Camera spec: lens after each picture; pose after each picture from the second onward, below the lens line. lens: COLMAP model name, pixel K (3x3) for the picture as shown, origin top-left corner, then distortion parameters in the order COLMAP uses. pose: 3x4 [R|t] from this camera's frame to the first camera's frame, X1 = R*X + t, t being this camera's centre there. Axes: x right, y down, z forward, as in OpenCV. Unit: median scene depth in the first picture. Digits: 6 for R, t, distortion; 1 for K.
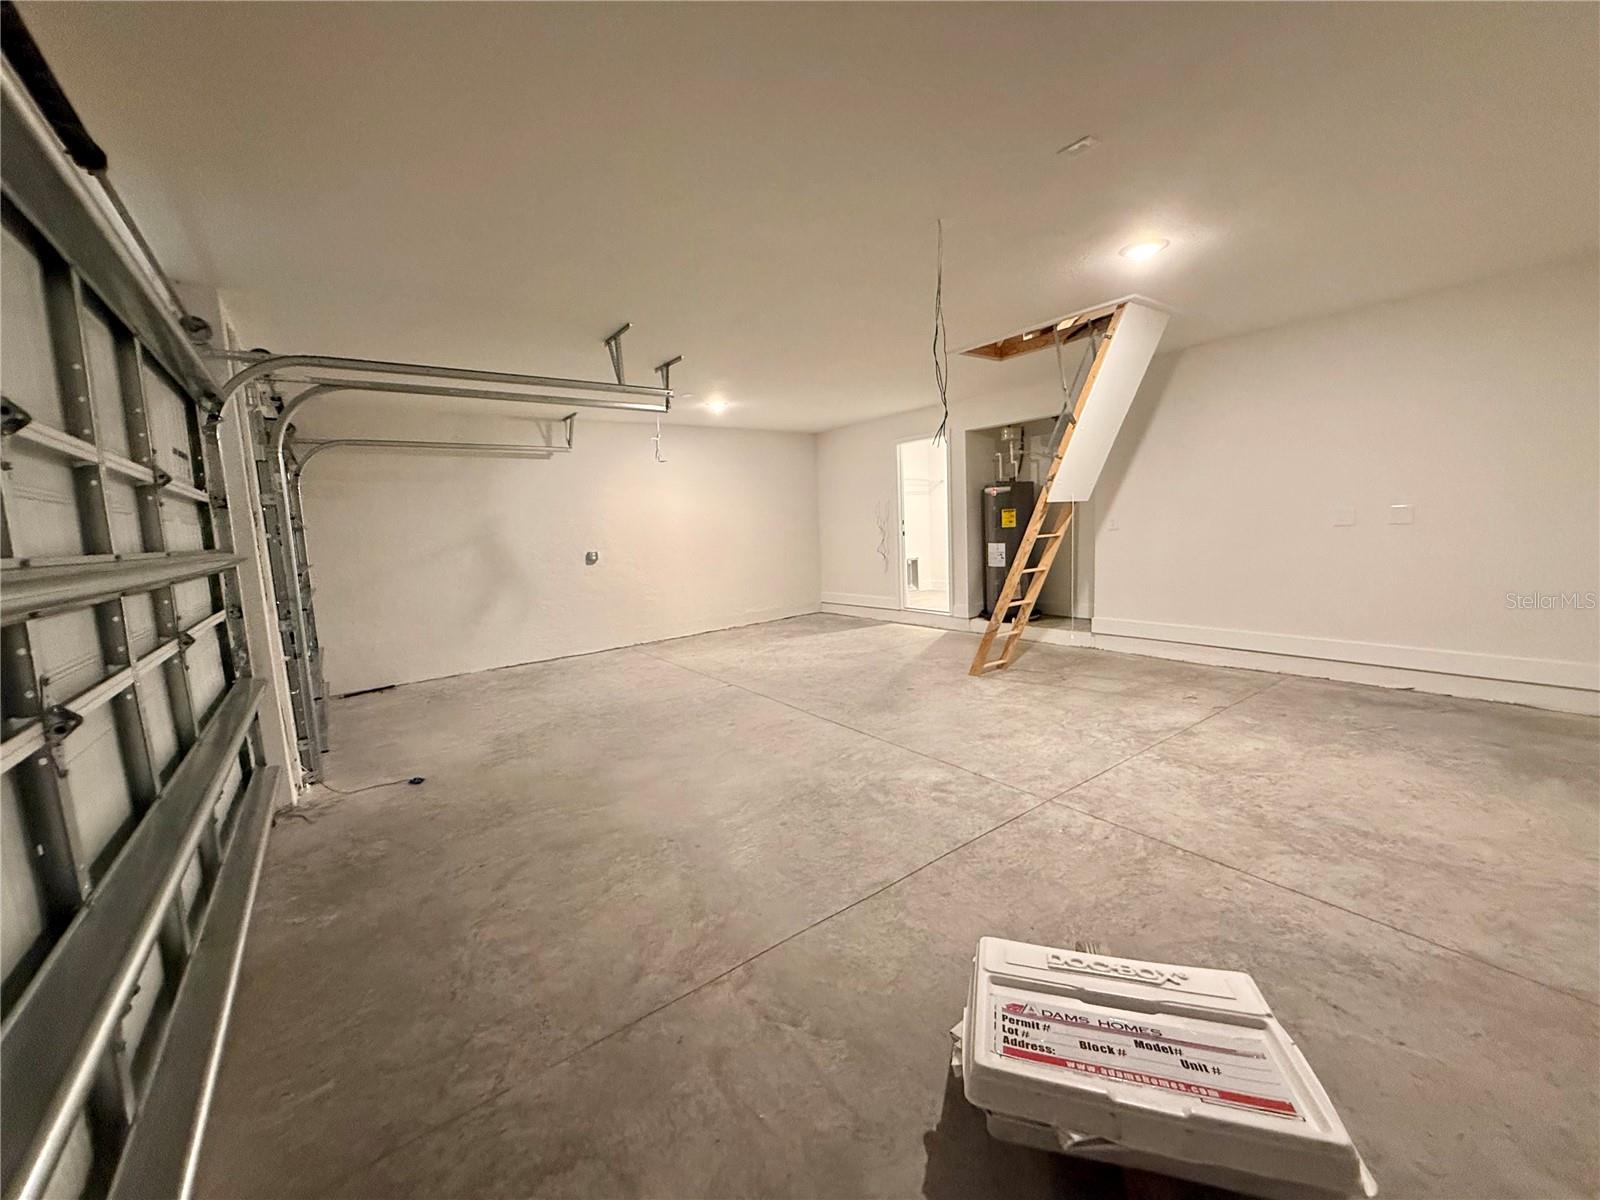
lens RADIAL K [[638.7, 0, 797.0], [0, 638.7, 598.8], [0, 0, 1]] dist [-0.000324, 0.000632]
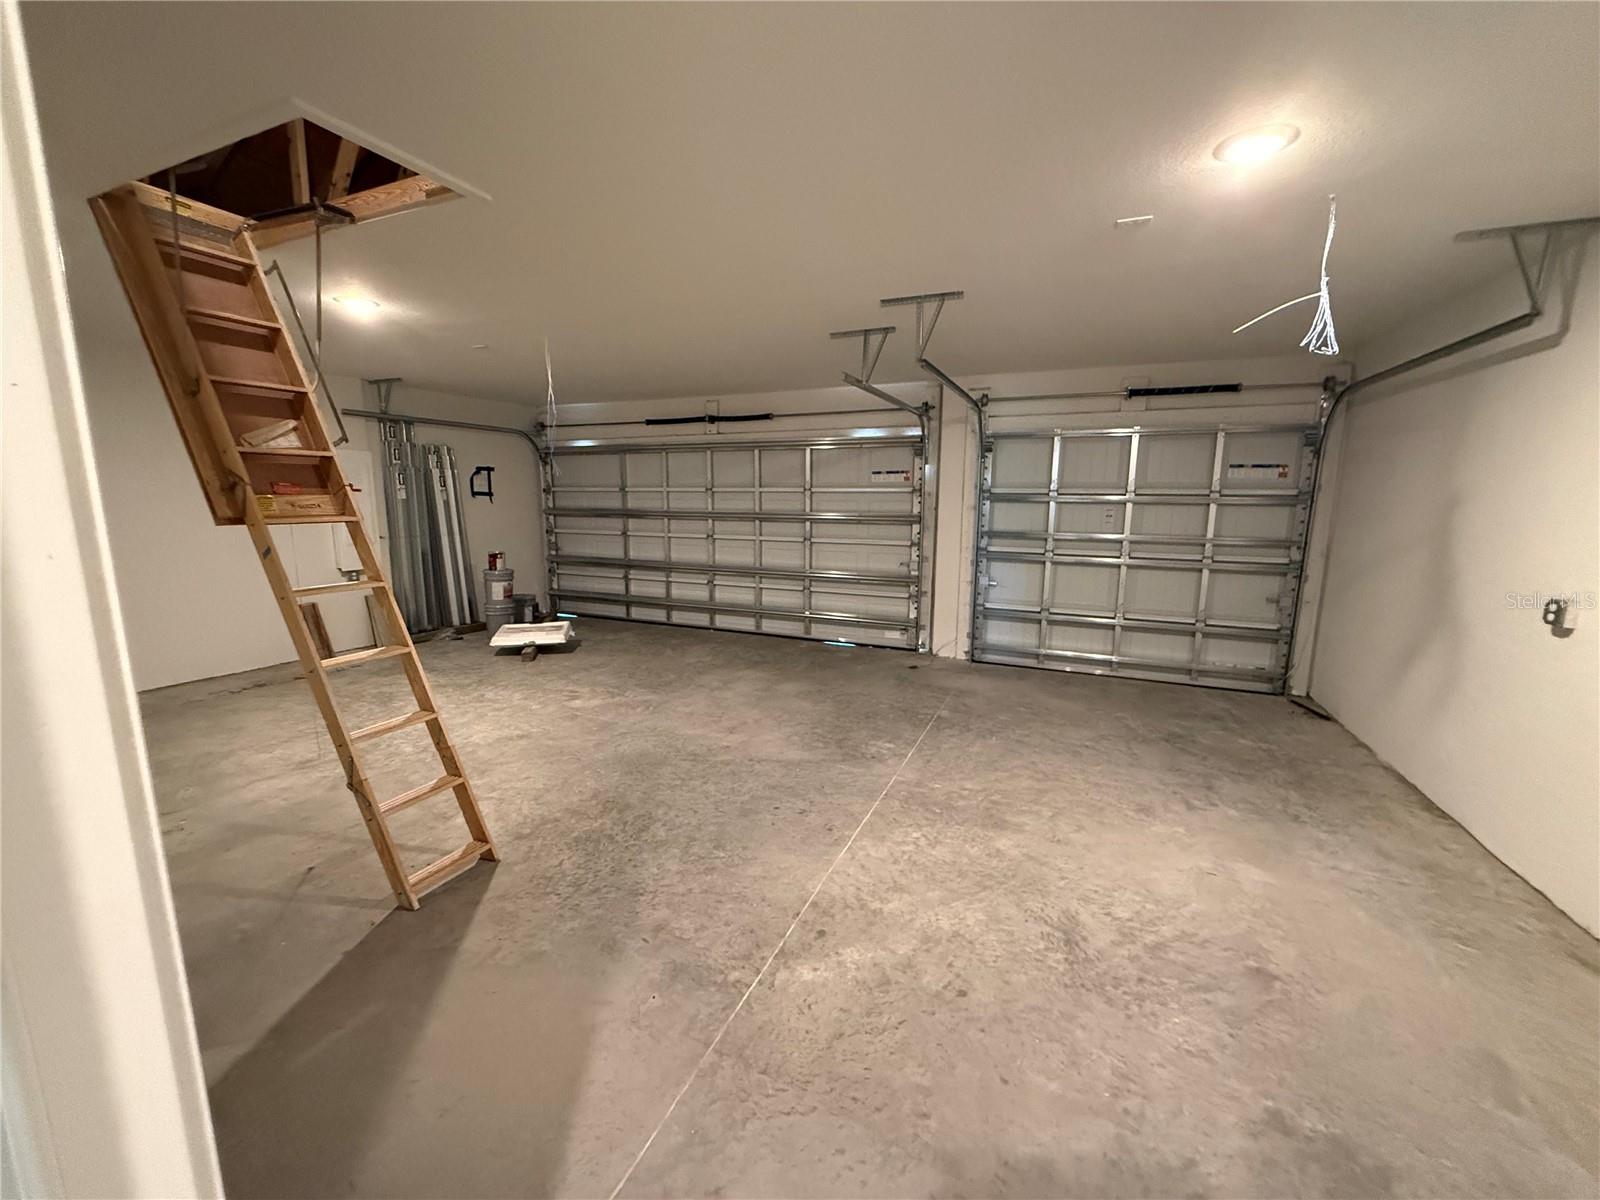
lens RADIAL K [[638.7, 0, 793.1], [0, 638.7, 602.5], [0, 0, 1]] dist [-0.000324, 0.000632]
pose [[-0.866333, 0.124431, -0.483719, 0.421989], [-0.023428, 0.957281, 0.288209, -0.329136], [0.498917, 0.261017, -0.826409, 2.172077]]
